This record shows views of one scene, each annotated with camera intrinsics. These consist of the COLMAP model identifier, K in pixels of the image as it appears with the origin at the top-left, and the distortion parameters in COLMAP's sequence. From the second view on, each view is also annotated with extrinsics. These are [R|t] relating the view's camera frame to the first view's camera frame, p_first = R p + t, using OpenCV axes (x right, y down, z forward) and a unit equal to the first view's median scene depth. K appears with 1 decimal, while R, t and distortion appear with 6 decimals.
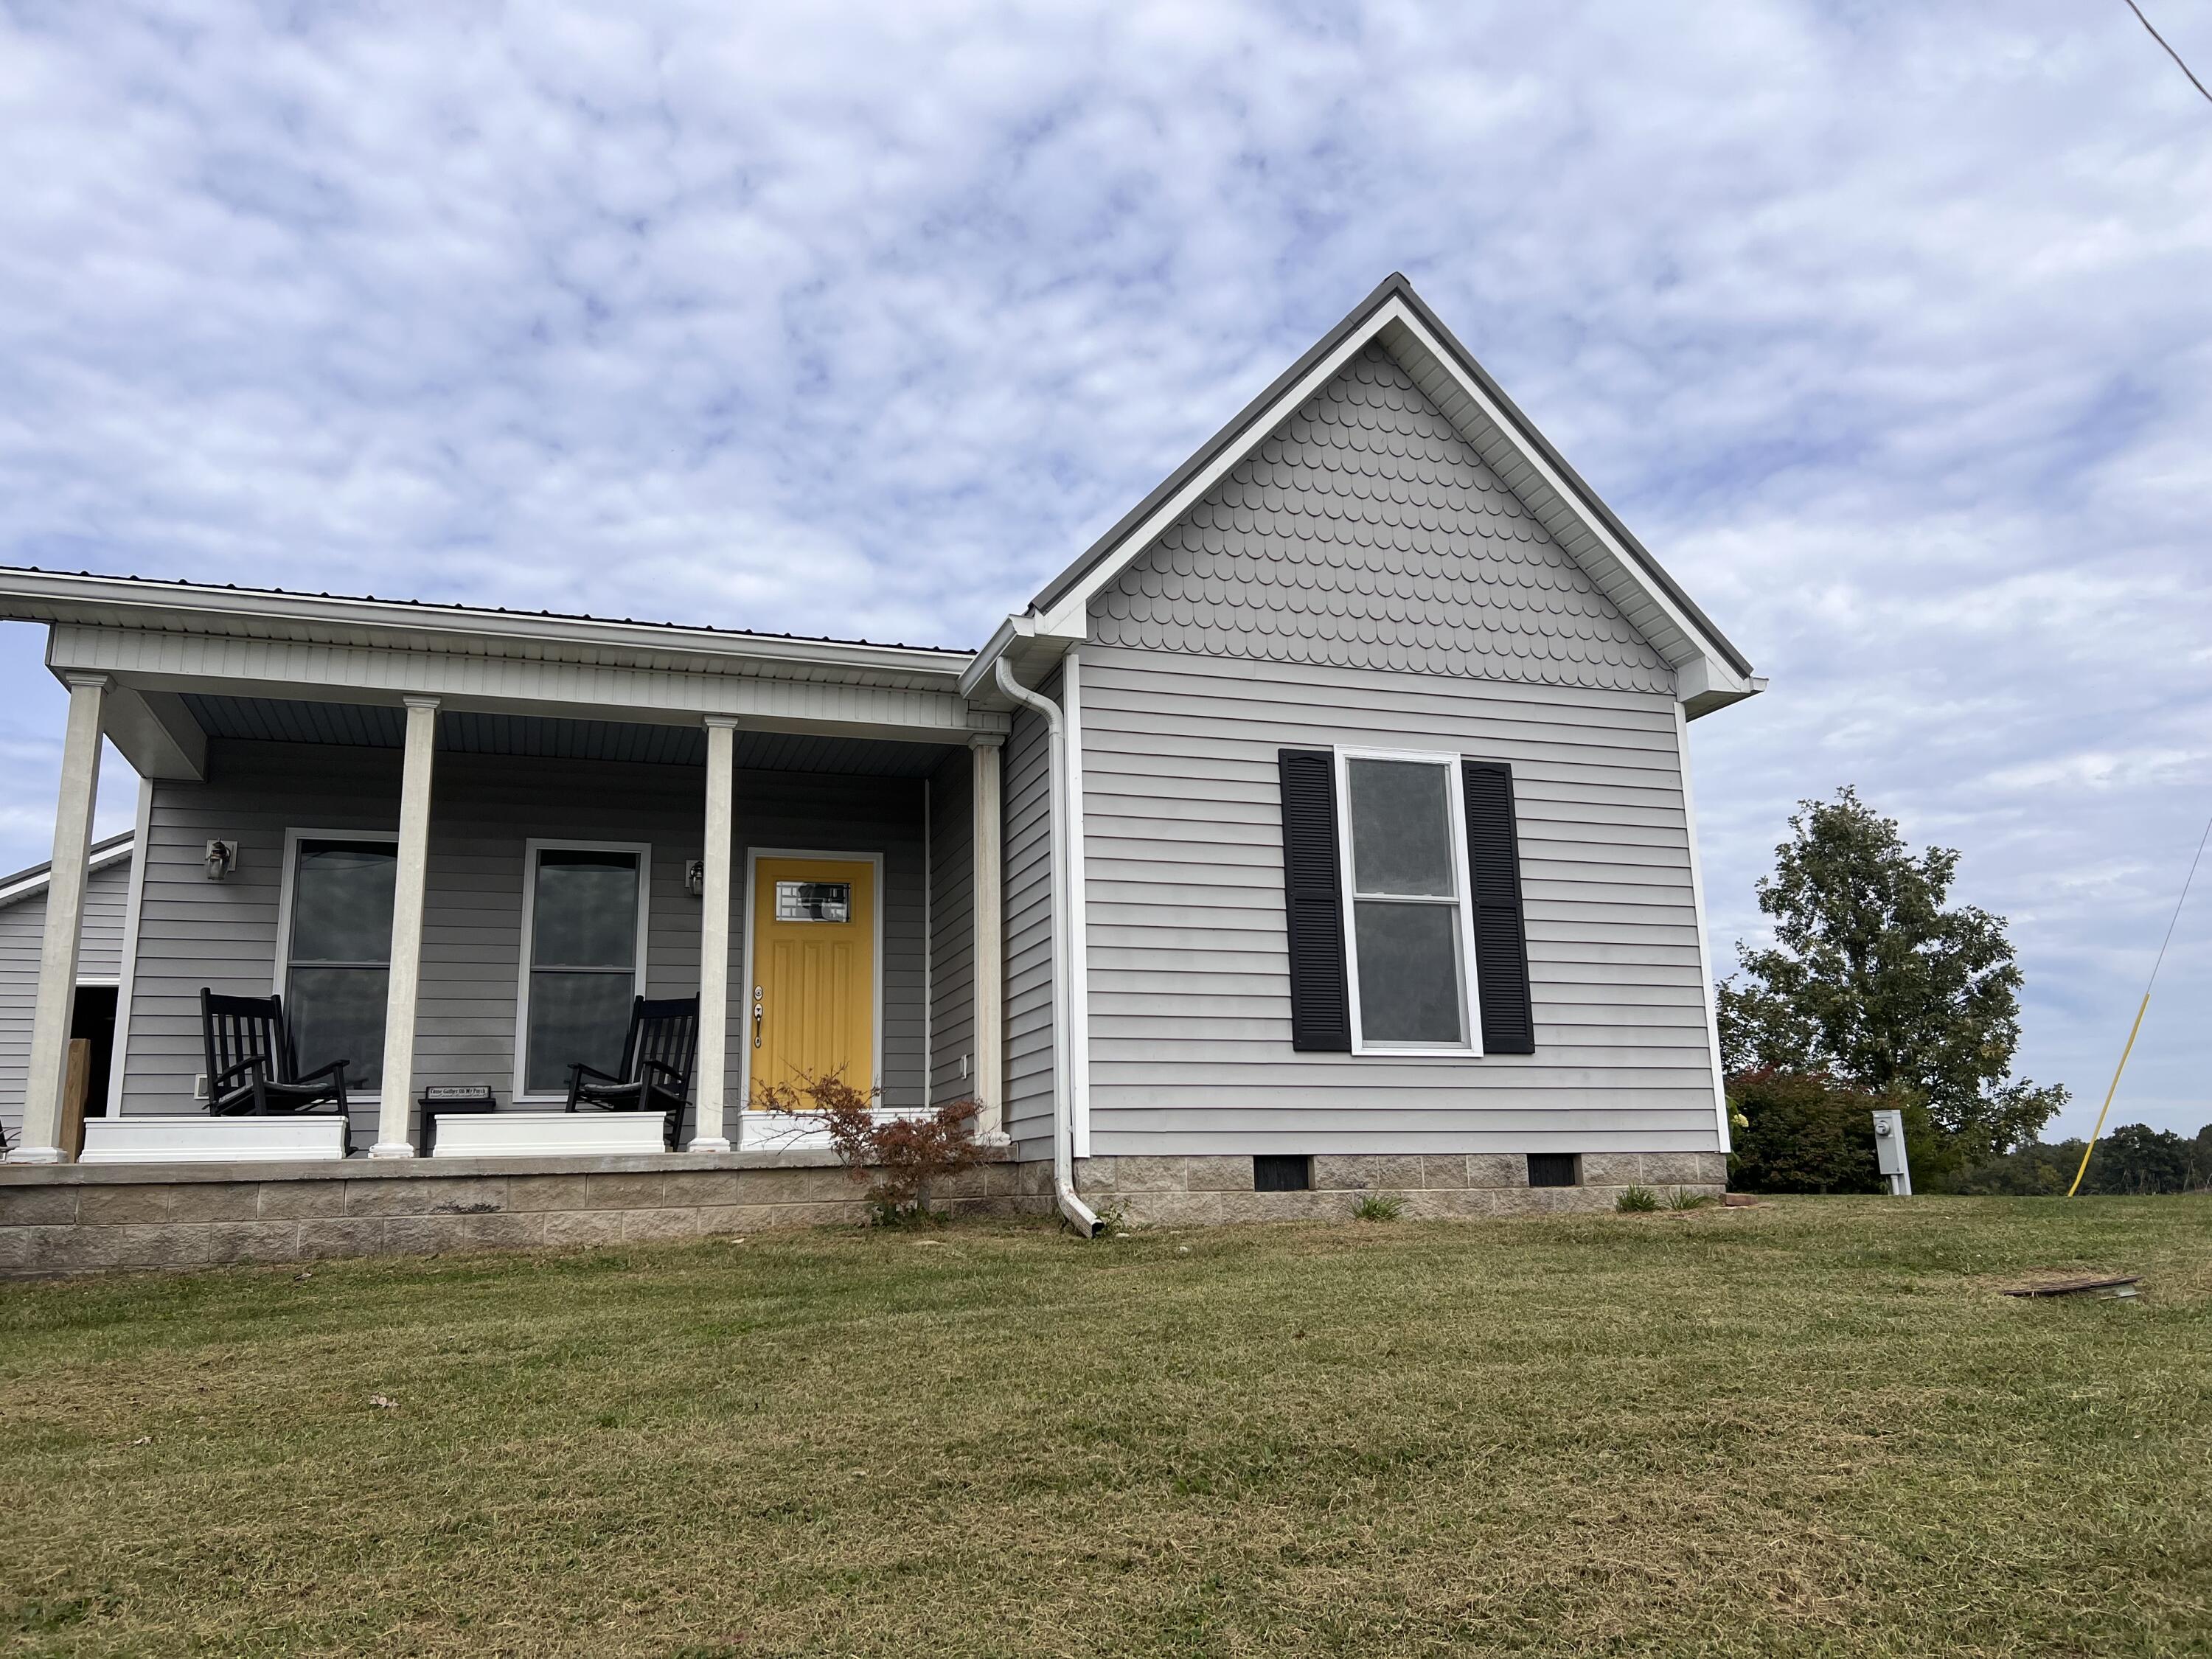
lens RADIAL K [[1634.1, 0, 1112.1], [0, 1634.1, 823.6], [0, 0, 1]] dist [0.069632, -0.078388]
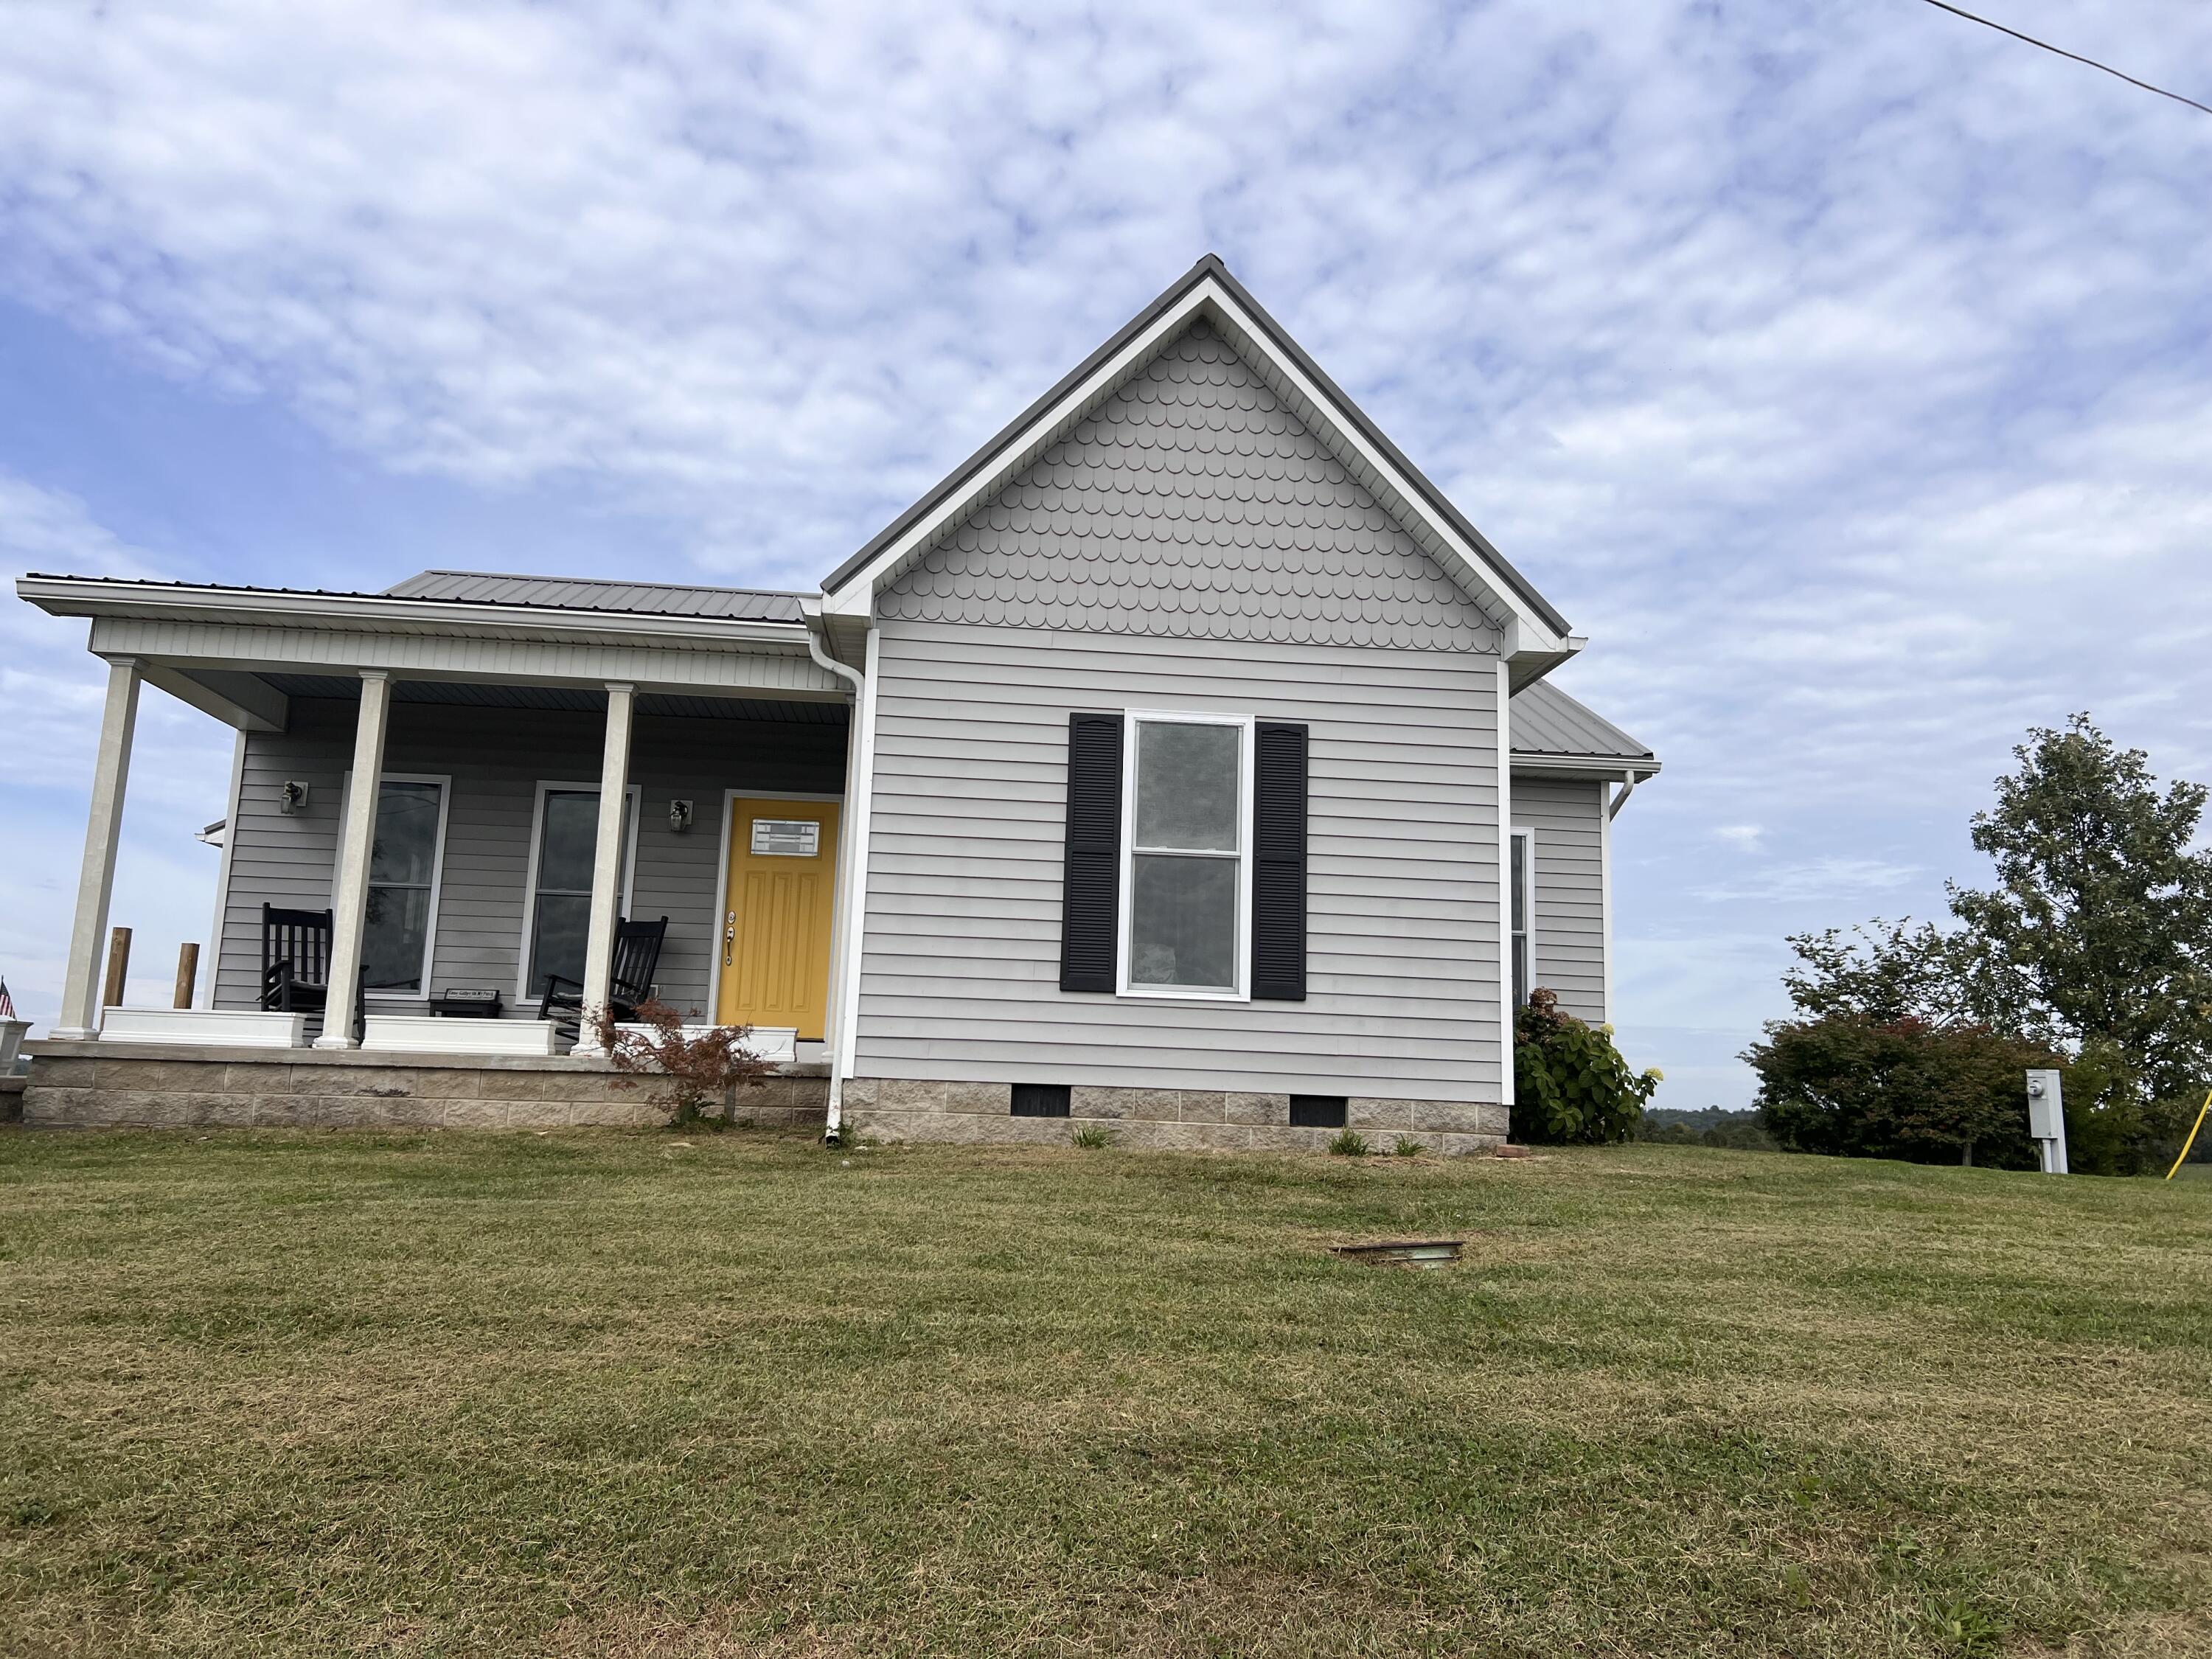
lens RADIAL K [[1638.9, 0, 1101.0], [0, 1638.9, 803.5], [0, 0, 1]] dist [0.074127, -0.084556]
pose [[0.971292, 0.013191, -0.237524, 0.377226], [-0.002700, 0.999008, 0.044441, -0.033603], [0.237875, -0.042523, 0.970364, -0.052093]]
